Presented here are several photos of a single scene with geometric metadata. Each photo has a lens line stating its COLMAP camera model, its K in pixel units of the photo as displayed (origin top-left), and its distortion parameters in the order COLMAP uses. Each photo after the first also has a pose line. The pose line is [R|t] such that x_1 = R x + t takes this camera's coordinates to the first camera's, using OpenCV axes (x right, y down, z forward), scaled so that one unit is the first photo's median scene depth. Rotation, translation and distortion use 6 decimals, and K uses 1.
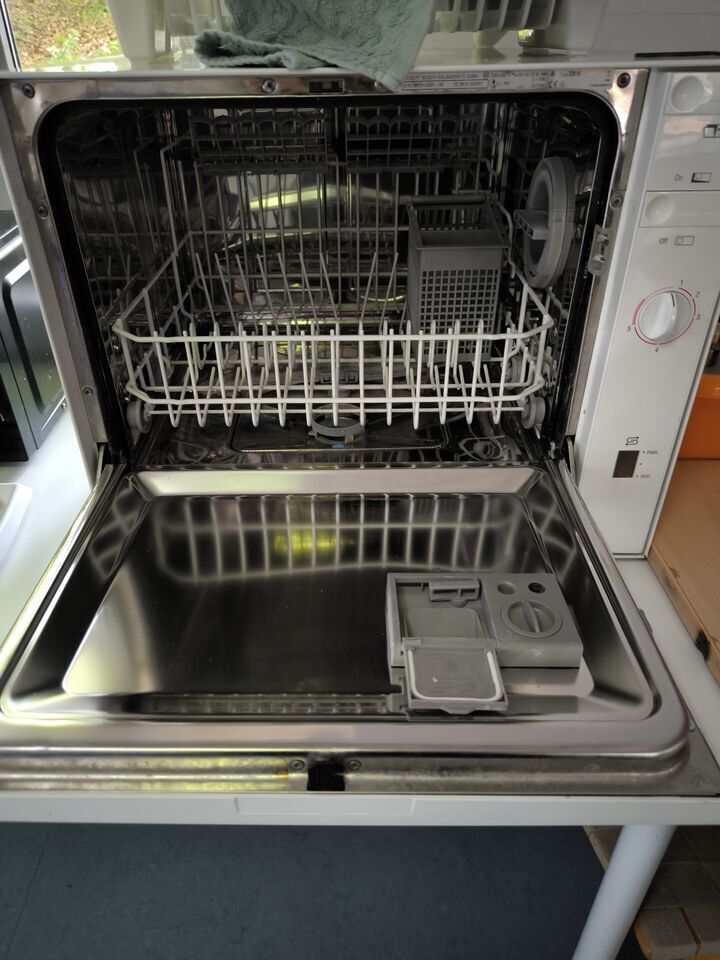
lens RADIAL K [[673.8, 0, 355.6], [0, 673.8, 476.3], [0, 0, 1]] dist [-0.010521, 0.005996]
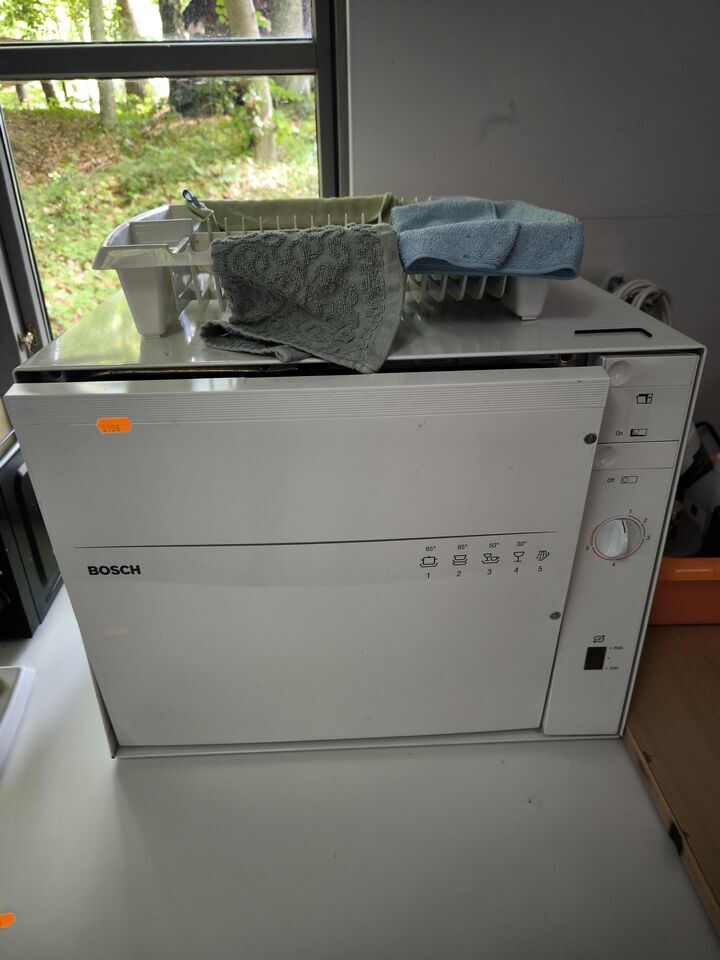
lens RADIAL K [[673.8, 0, 363.5], [0, 673.8, 484.9], [0, 0, 1]] dist [-0.010521, 0.005996]
pose [[0.999474, -0.020692, 0.024985, 0.006647], [0.023457, 0.992976, -0.115970, -0.162656], [-0.022410, 0.116495, 0.992938, -0.092226]]
